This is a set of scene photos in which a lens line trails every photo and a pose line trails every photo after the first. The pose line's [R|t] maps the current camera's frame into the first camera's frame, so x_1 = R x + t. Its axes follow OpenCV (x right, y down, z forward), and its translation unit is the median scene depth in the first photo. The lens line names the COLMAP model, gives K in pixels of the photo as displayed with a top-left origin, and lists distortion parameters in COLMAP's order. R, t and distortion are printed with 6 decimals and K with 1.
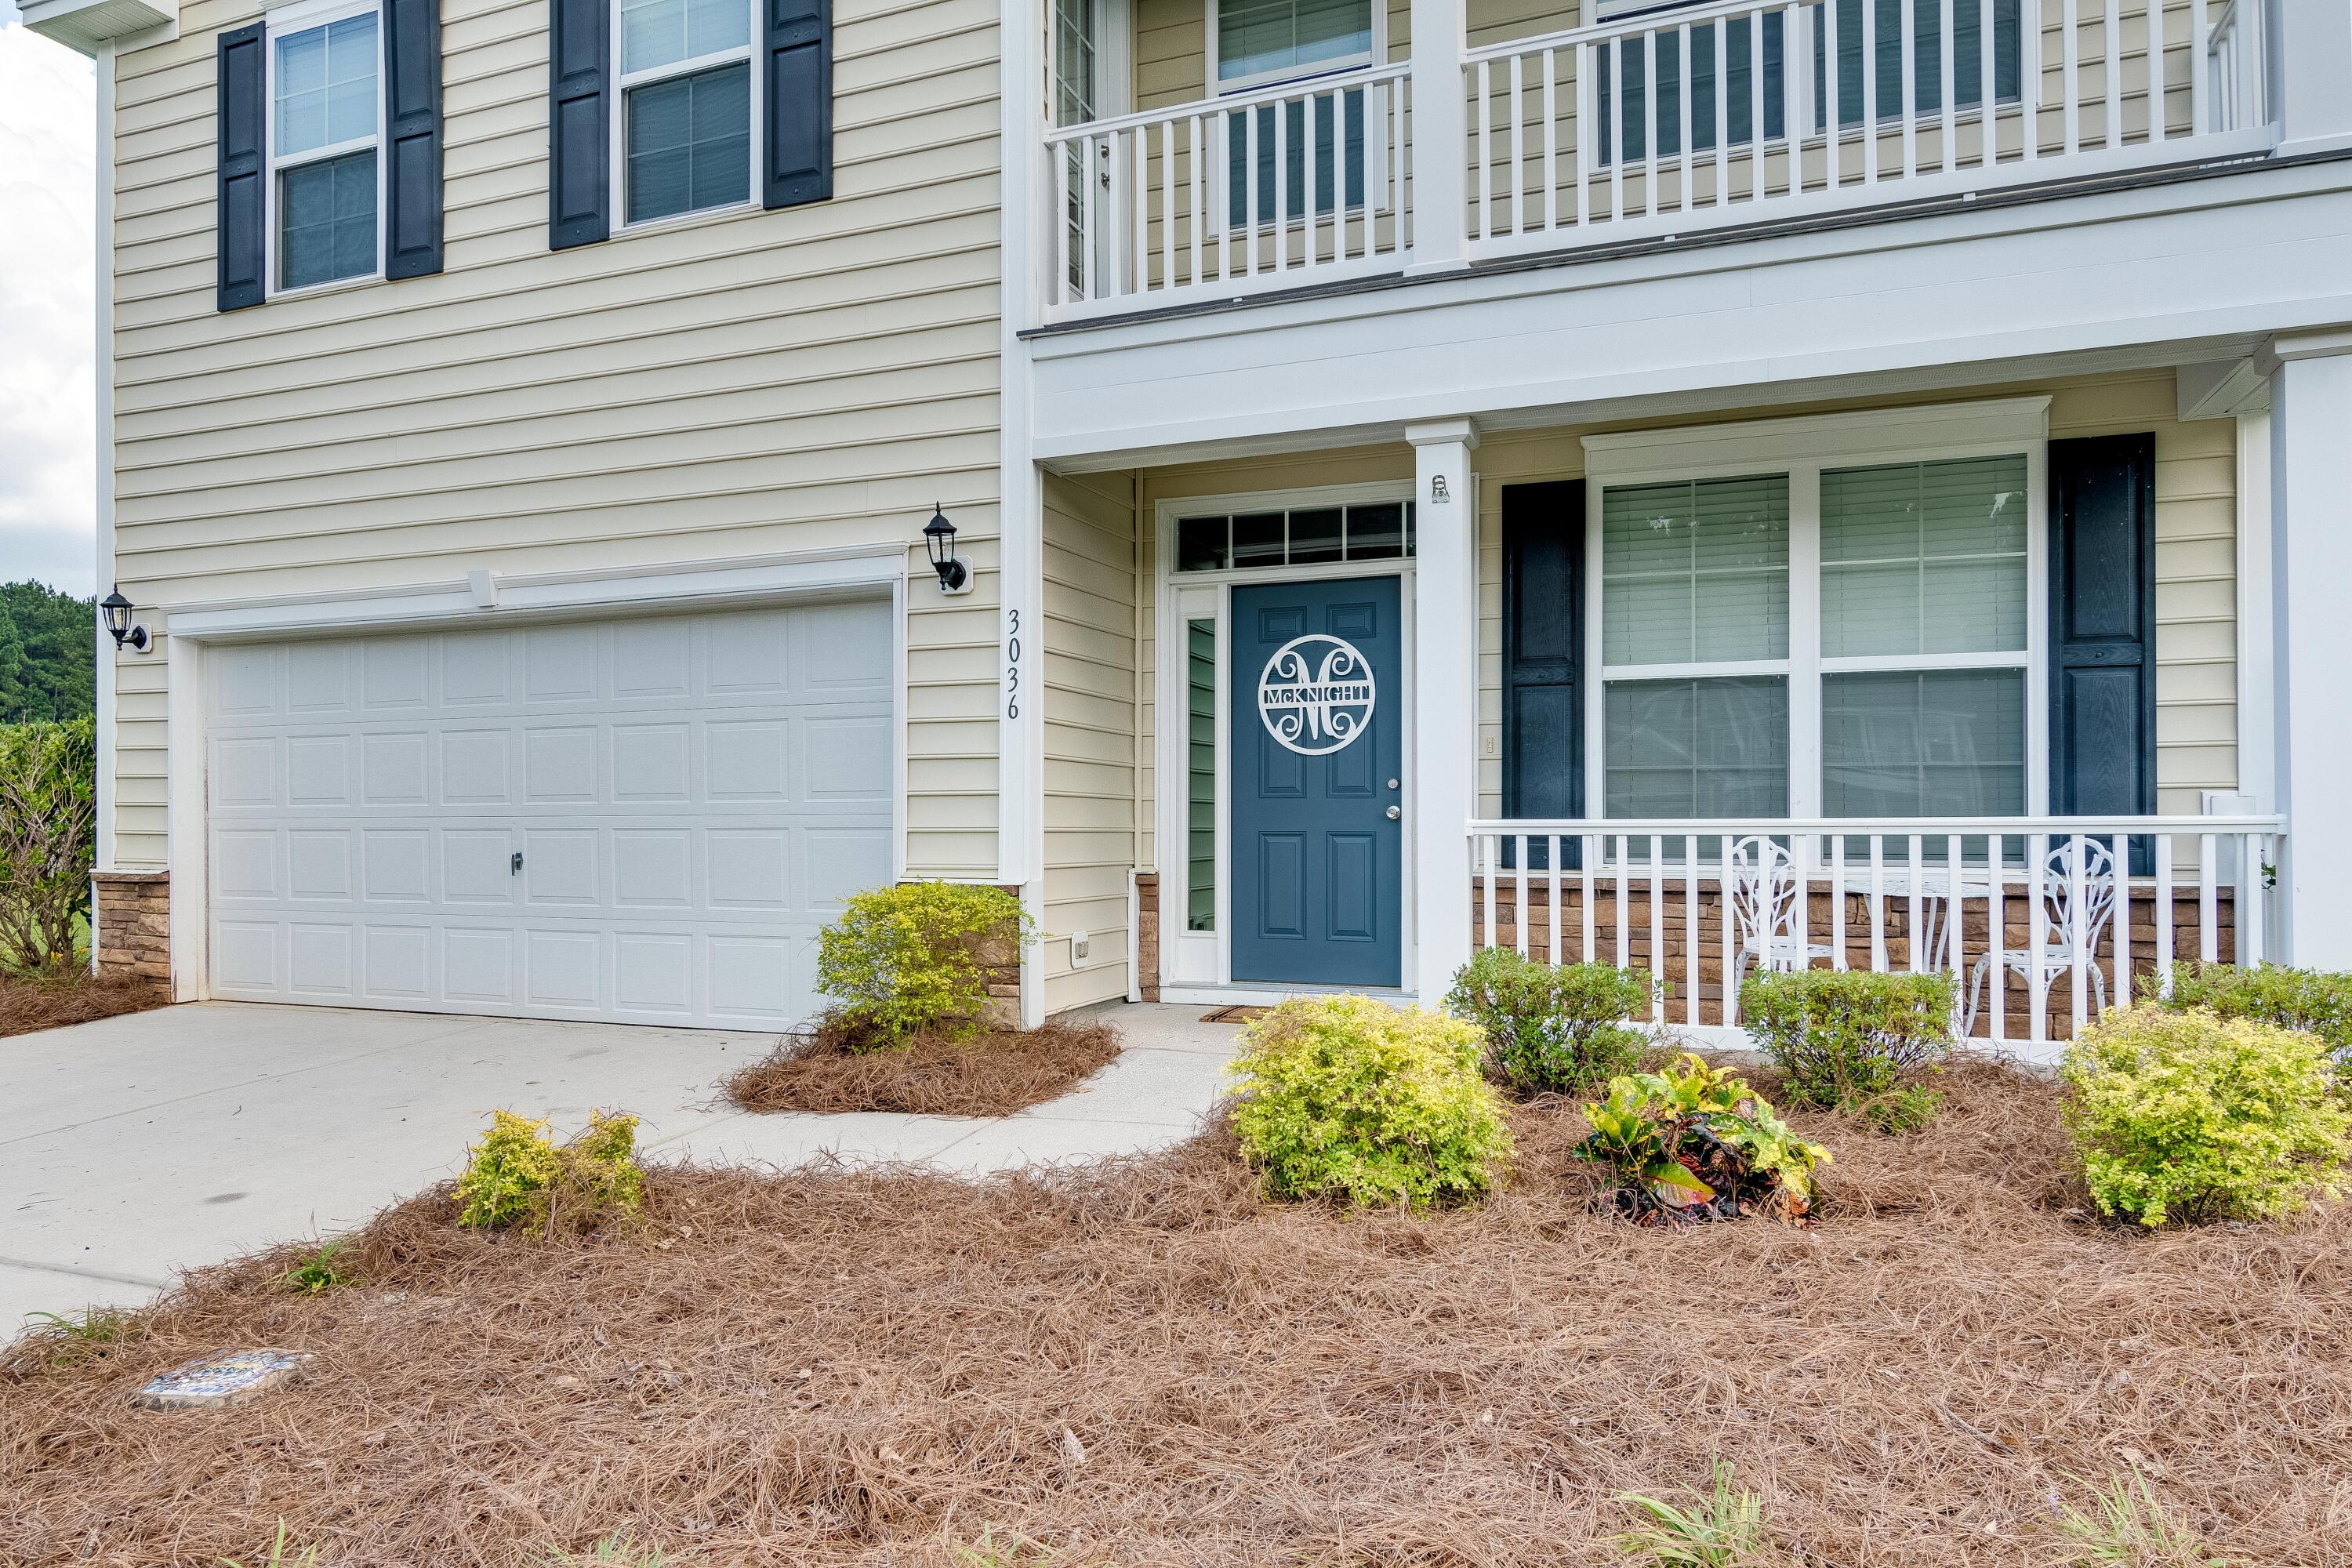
lens RADIAL K [[1495.9, 0, 1266.5], [0, 1495.9, 803.9], [0, 0, 1]] dist [-0.003568, -0.002849]
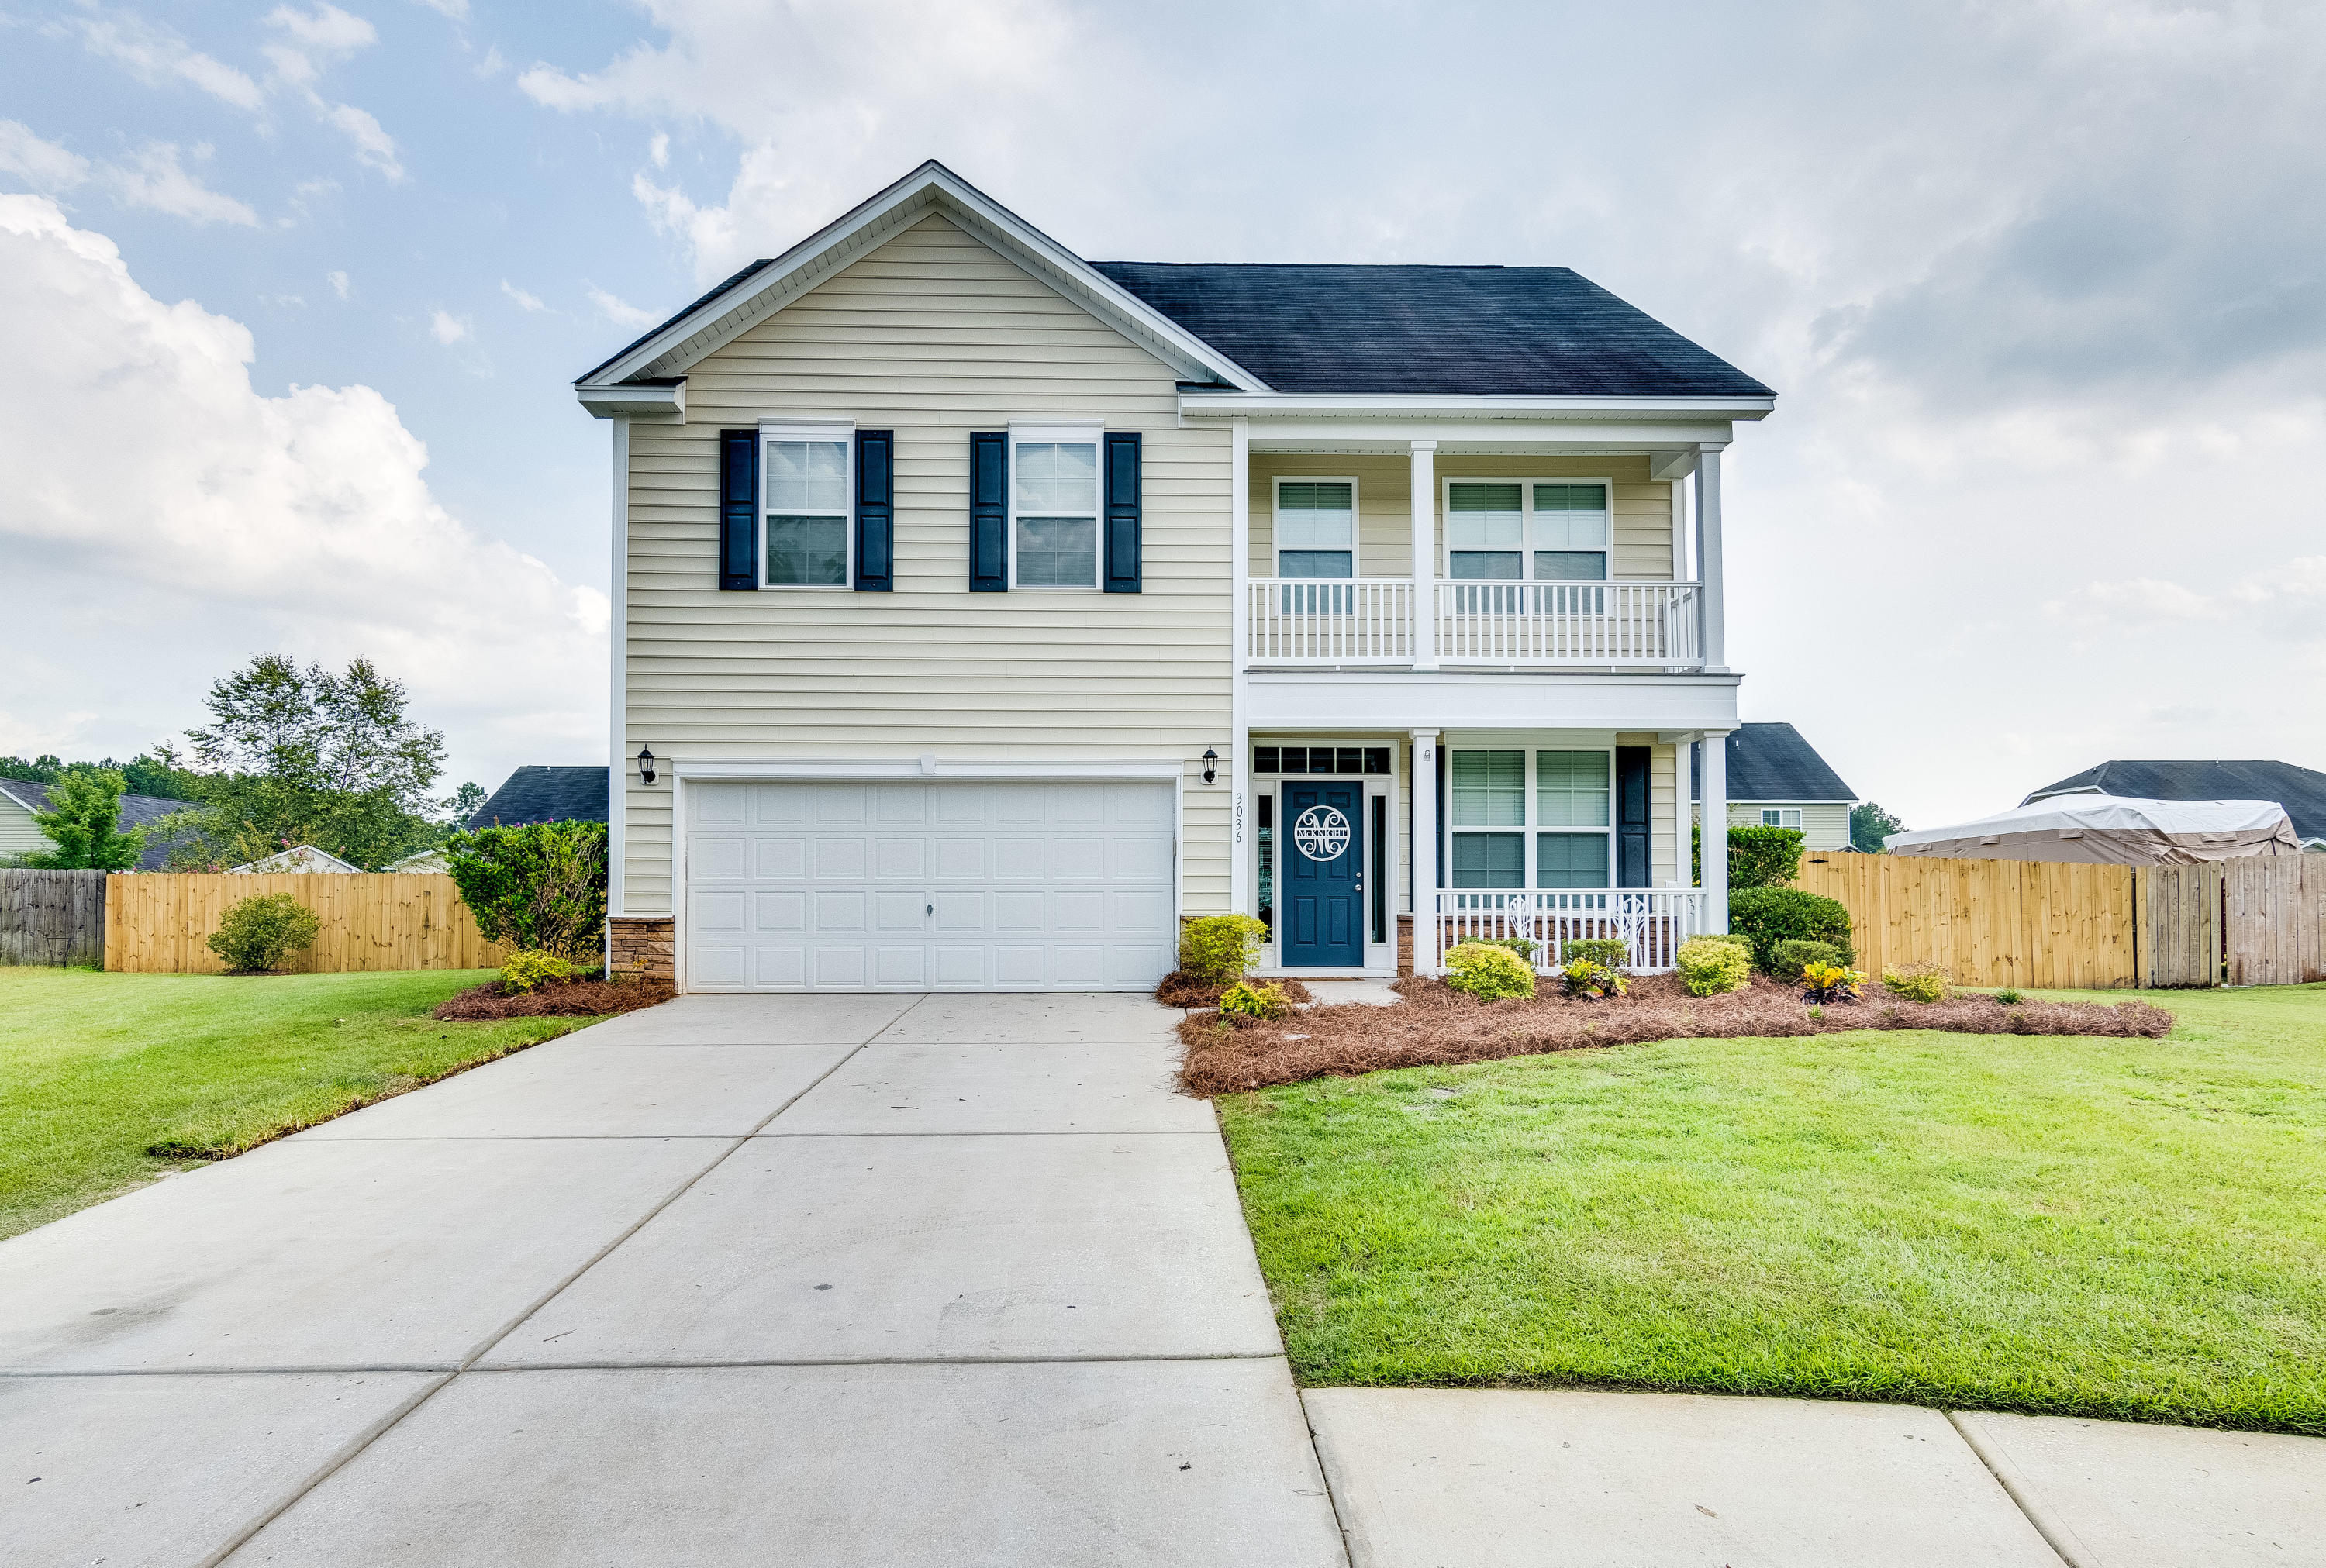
lens RADIAL K [[1216.5, 0, 1357.2], [0, 1216.5, 878.7], [0, 0, 1]] dist [-0.003488, -0.000765]
pose [[0.900887, 0.014351, 0.433817, -0.728738], [-0.005103, 0.999734, -0.022475, 0.034247], [-0.434024, 0.018034, 0.900721, -0.648066]]
